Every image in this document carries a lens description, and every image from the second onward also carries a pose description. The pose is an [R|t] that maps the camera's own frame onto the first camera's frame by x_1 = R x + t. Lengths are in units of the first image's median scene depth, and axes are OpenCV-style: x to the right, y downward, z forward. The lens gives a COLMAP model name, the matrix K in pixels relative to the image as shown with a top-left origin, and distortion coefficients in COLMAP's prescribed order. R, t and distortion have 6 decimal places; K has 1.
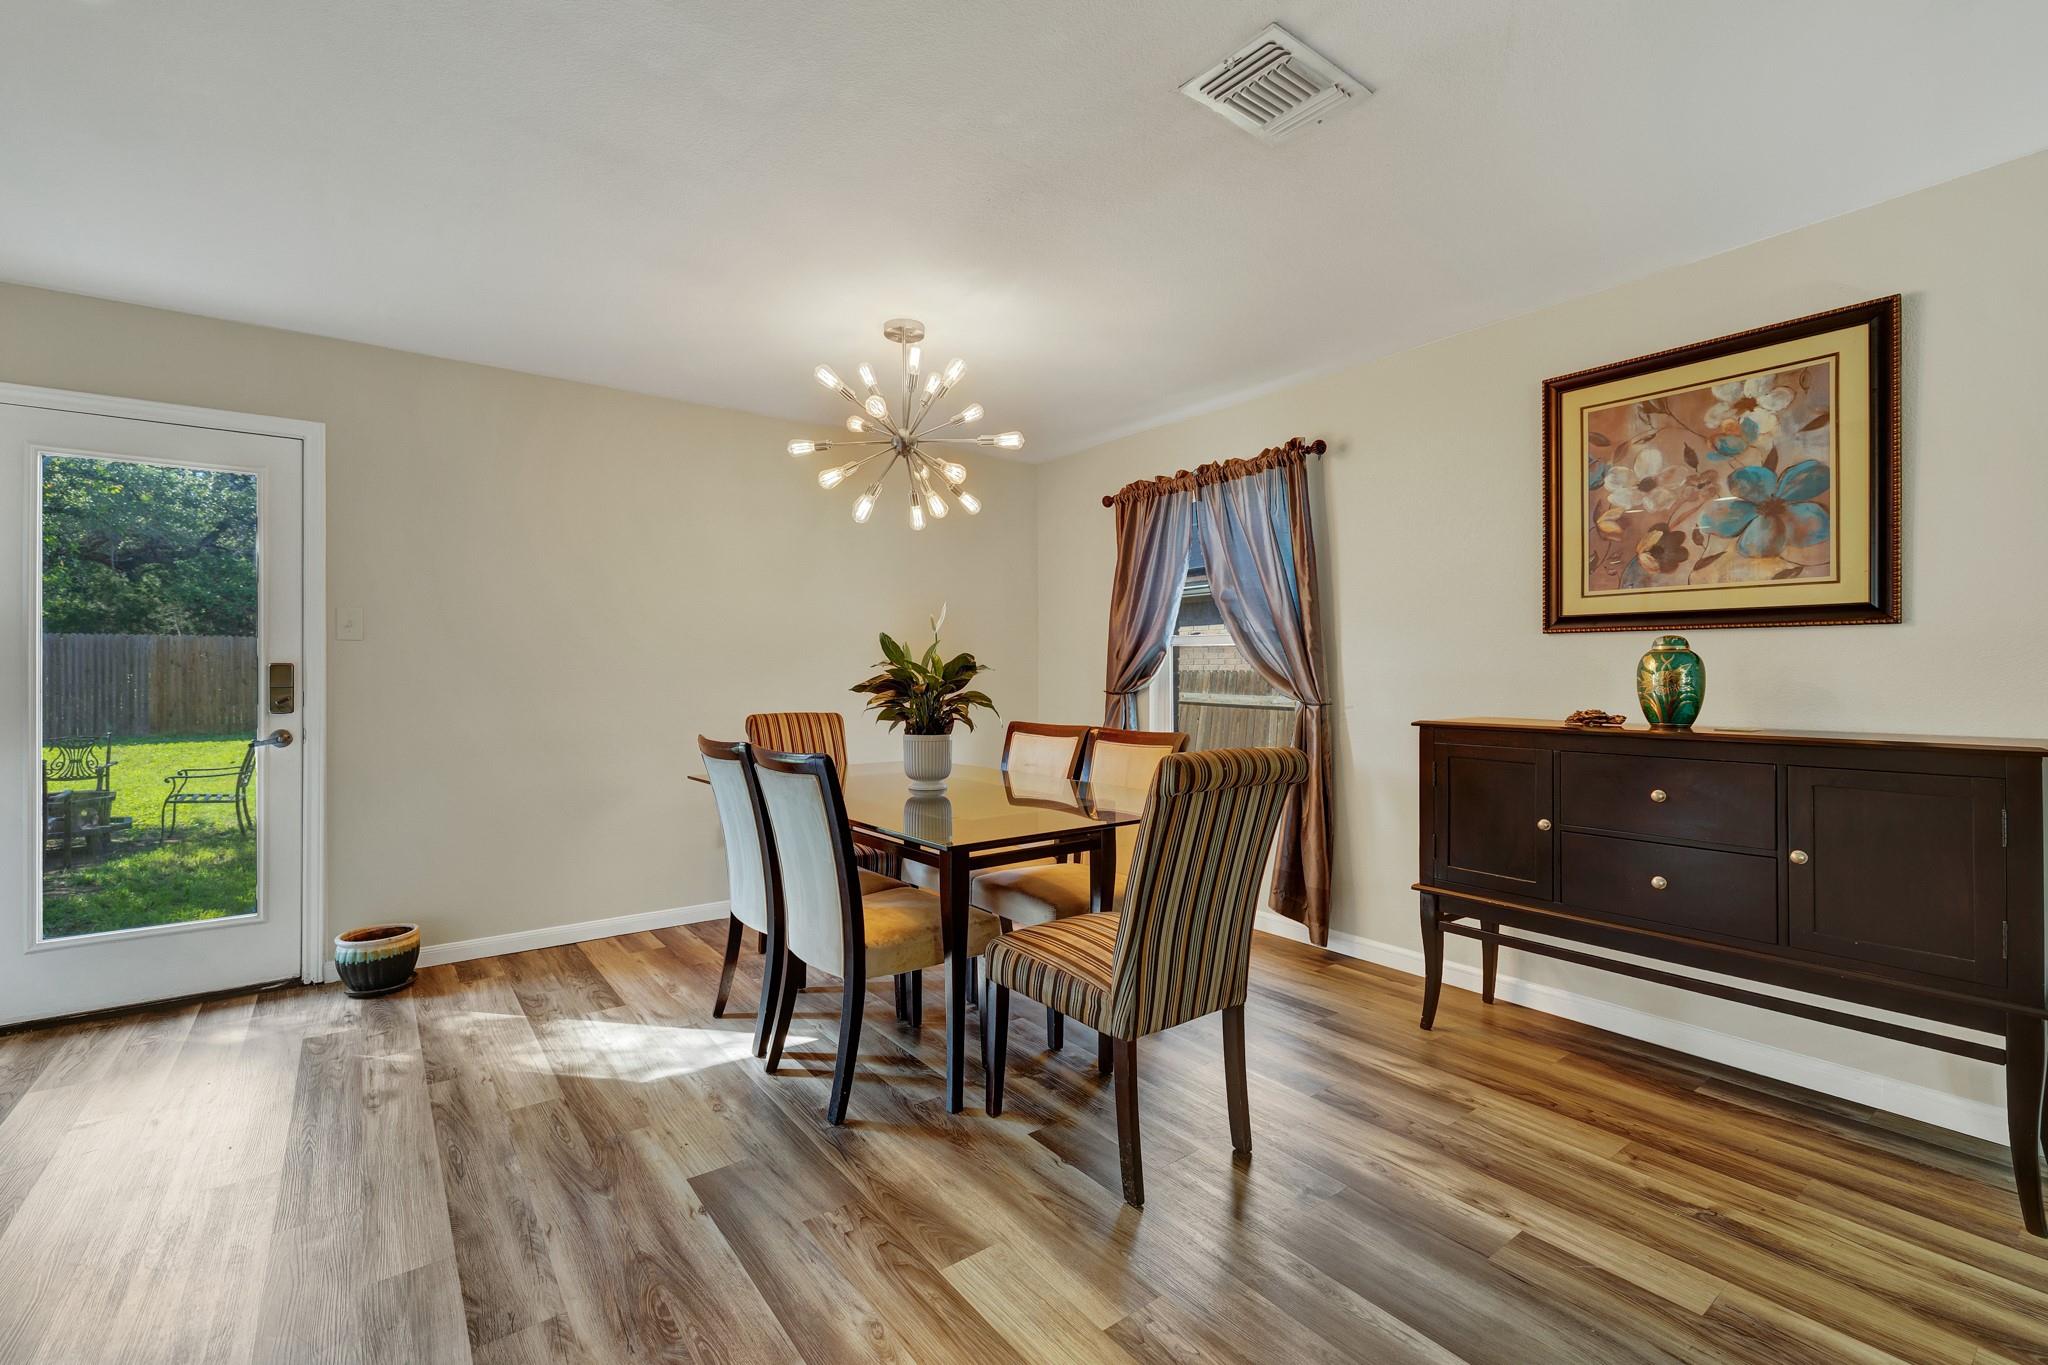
lens RADIAL K [[875.8, 0, 1009.7], [0, 875.8, 670.2], [0, 0, 1]] dist [0.005208, 0.000037]
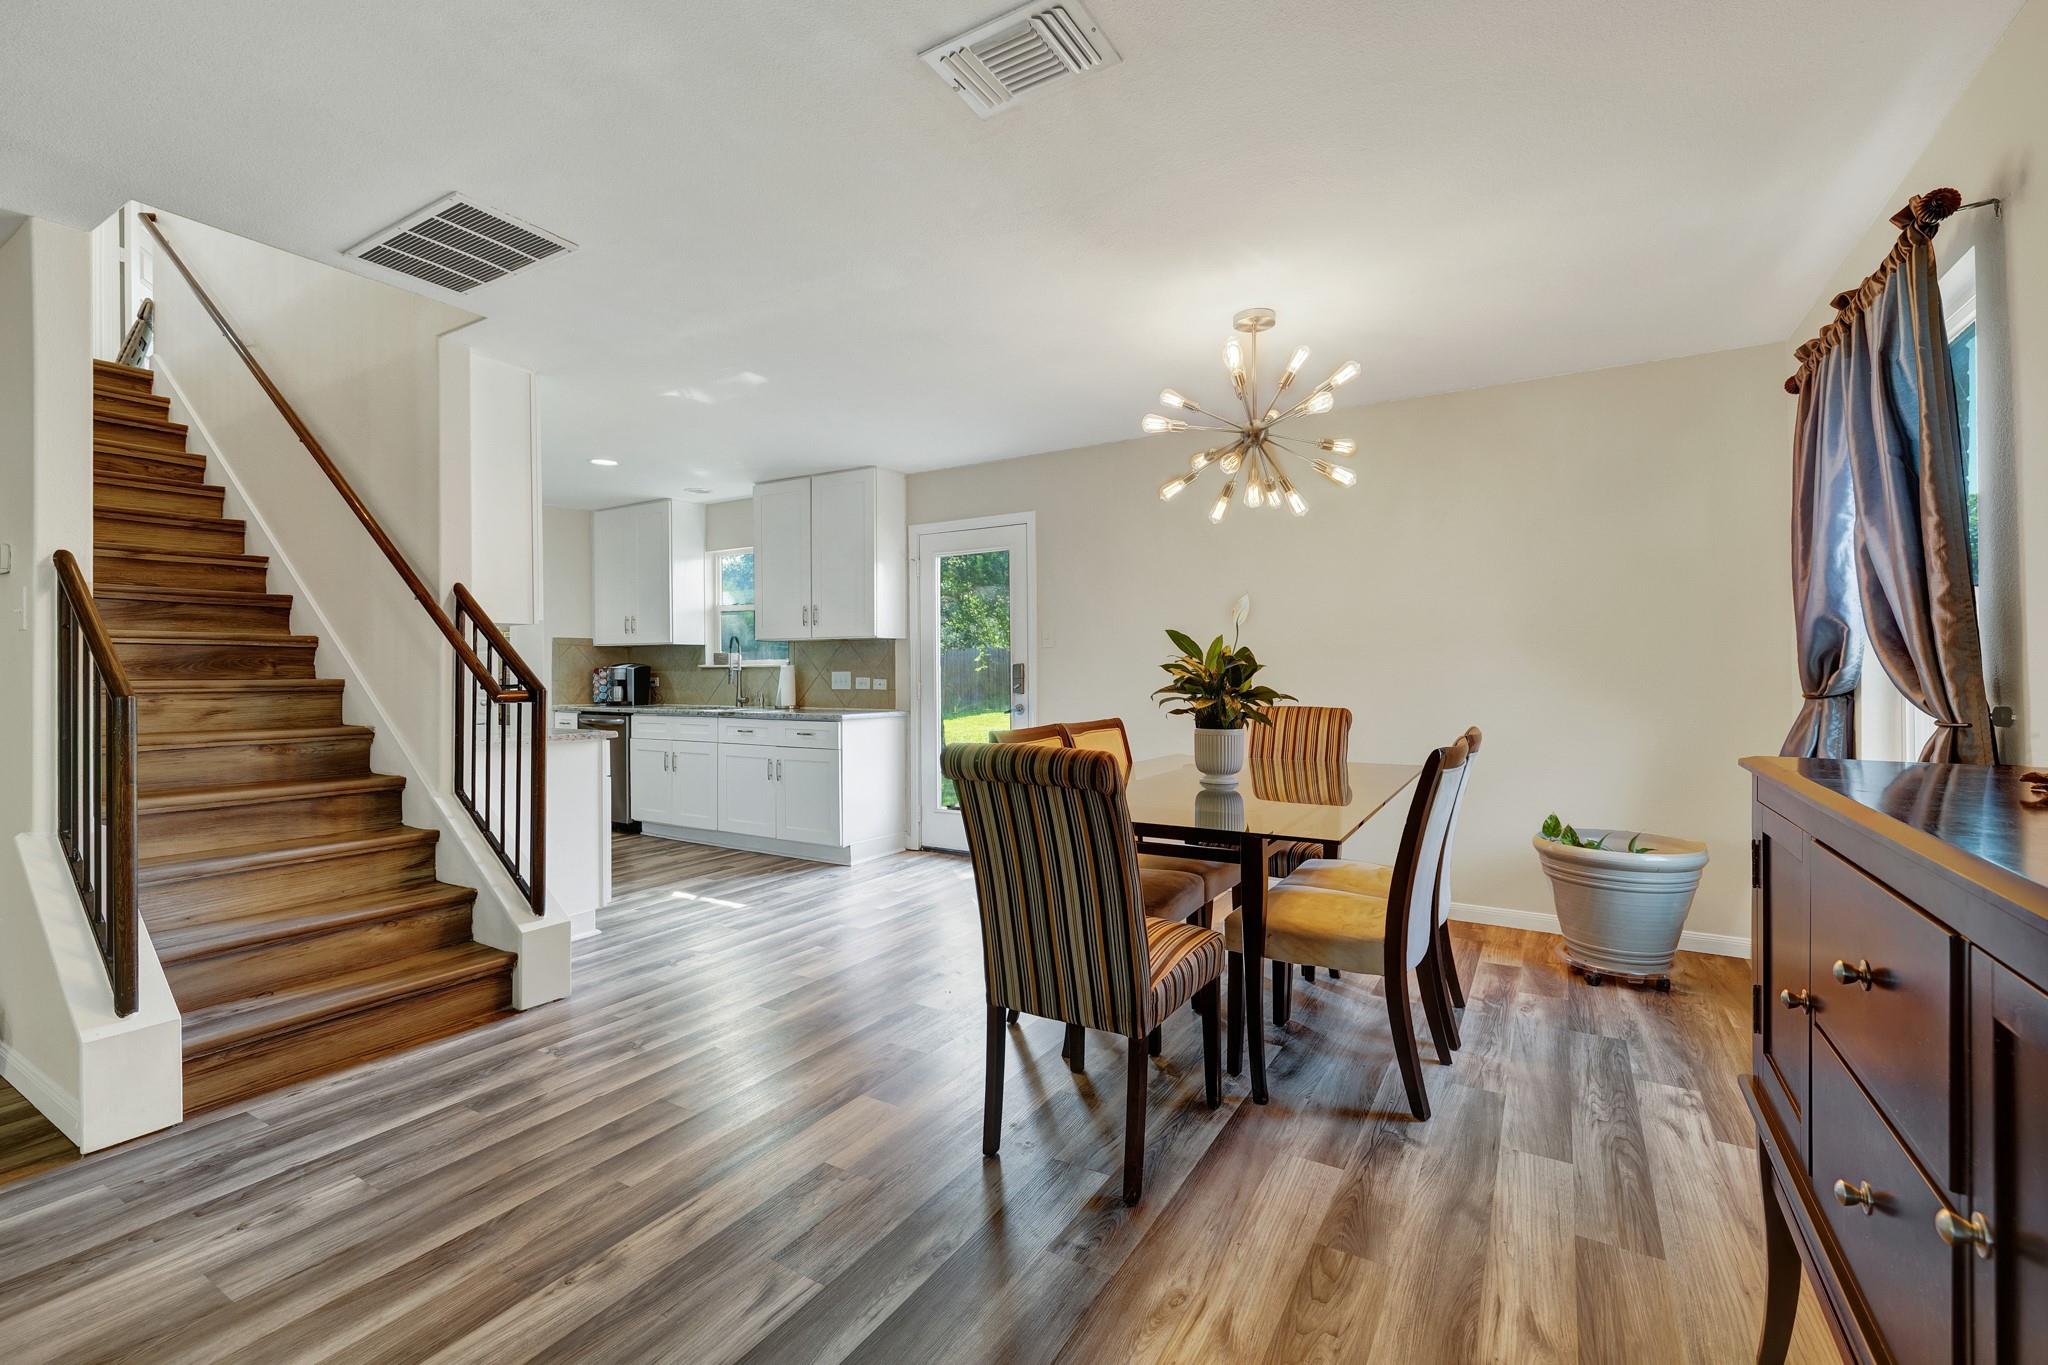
lens RADIAL K [[887.3, 0, 1017.8], [0, 887.3, 678.2], [0, 0, 1]] dist [-0.000158, -0.000164]
pose [[0.380839, 0.006899, -0.924616, 0.791114], [0.005759, 0.999935, 0.009833, 0.004087], [0.924624, -0.009070, 0.380774, 0.416135]]
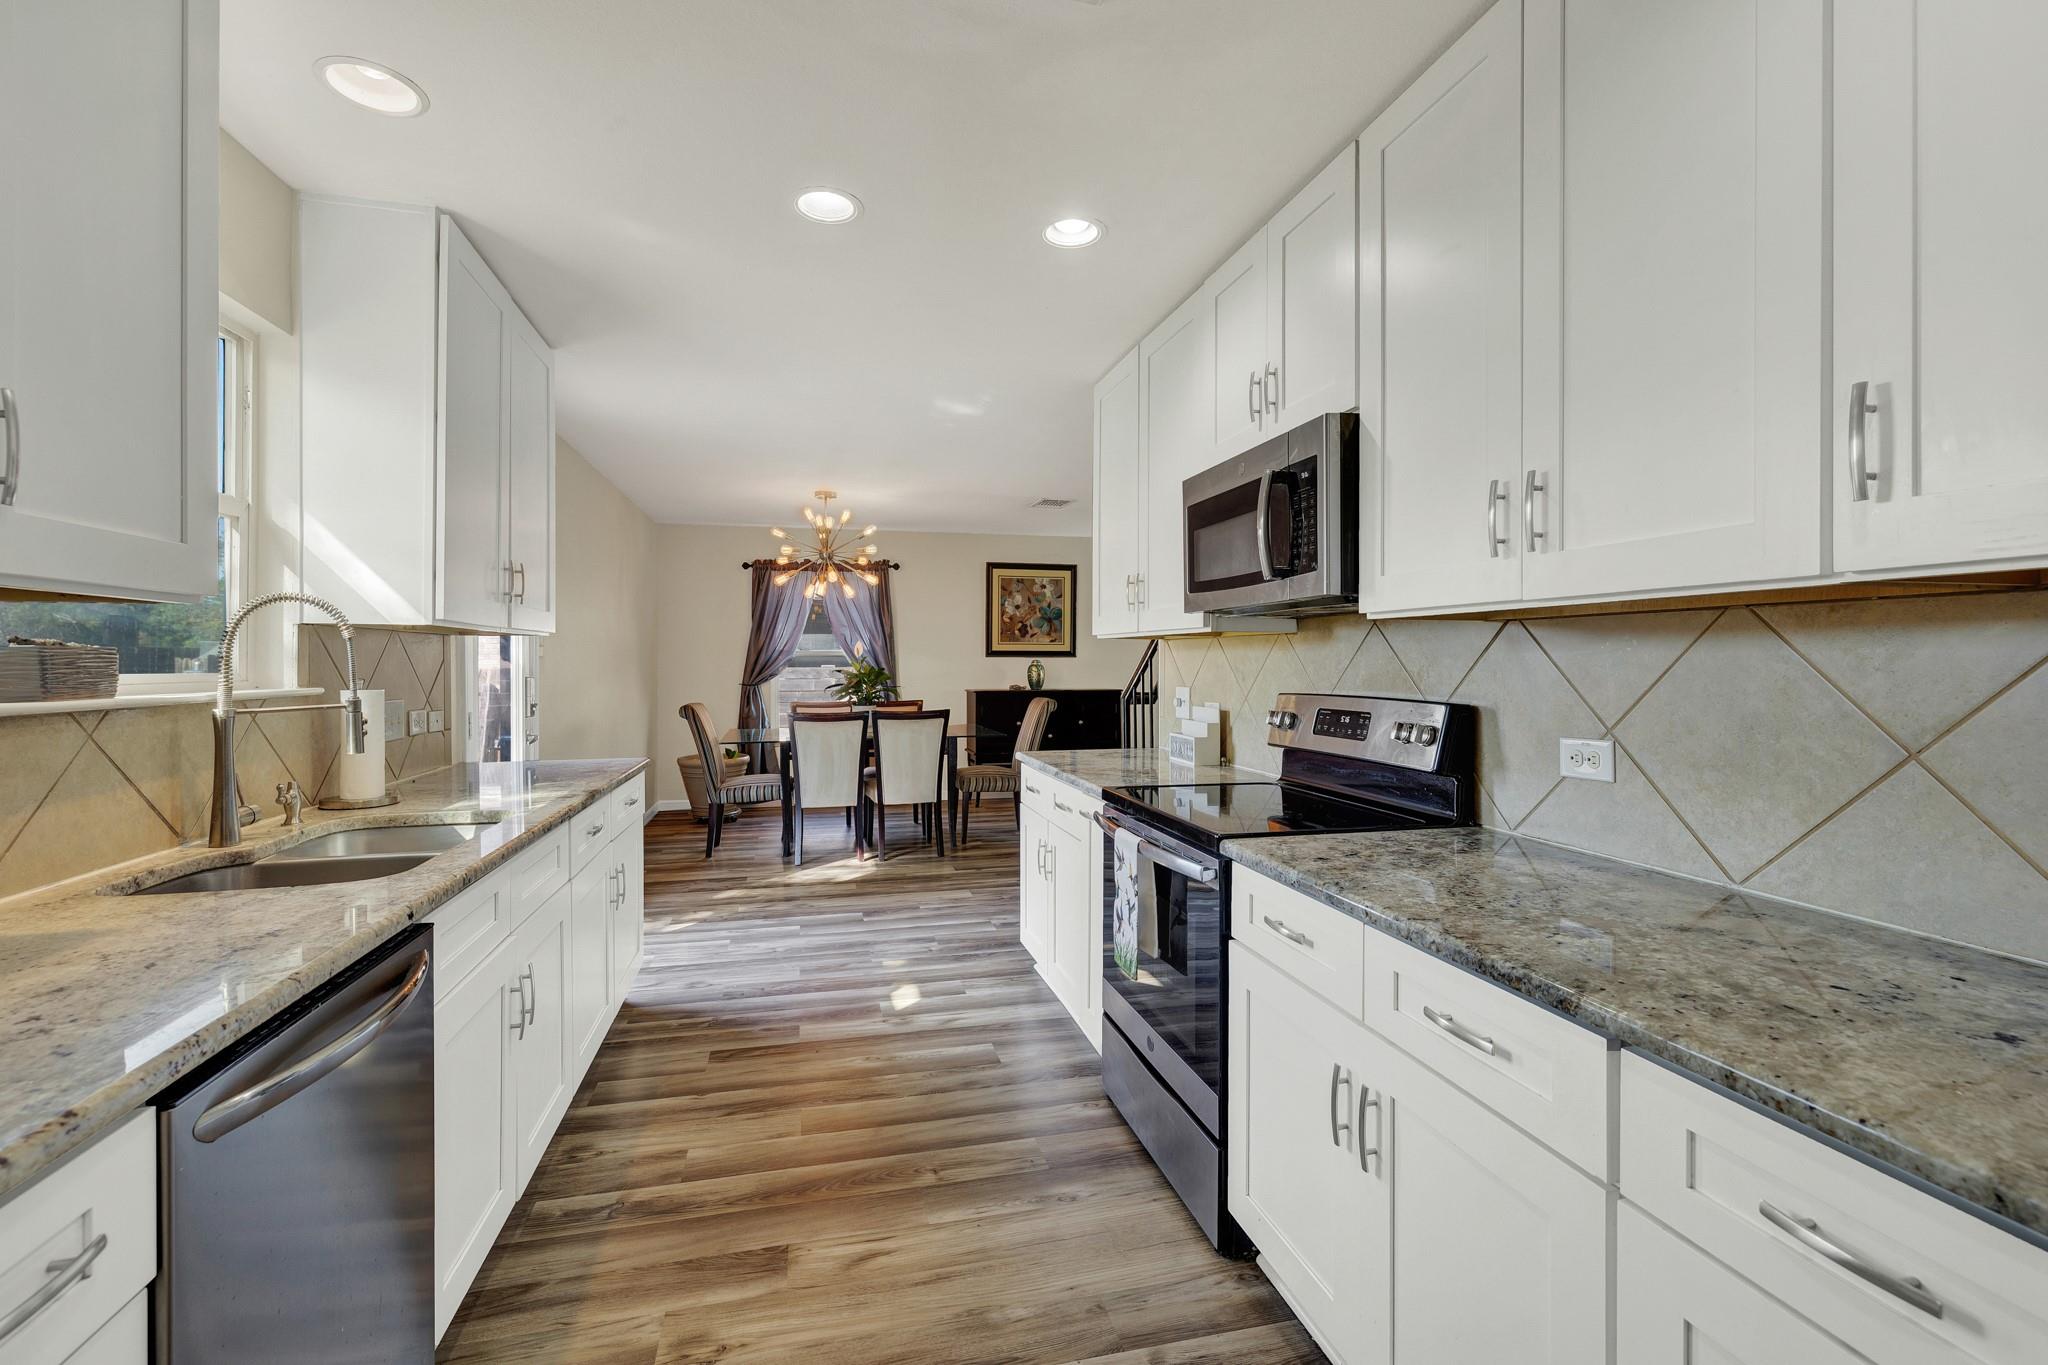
lens RADIAL K [[875.8, 0, 1009.7], [0, 875.8, 670.2], [0, 0, 1]] dist [0.005208, 0.000037]
pose [[0.398524, -0.010359, 0.917100, -1.915632], [-0.002768, 0.999918, 0.012498, -0.036495], [-0.917154, -0.007520, 0.398462, -0.134884]]
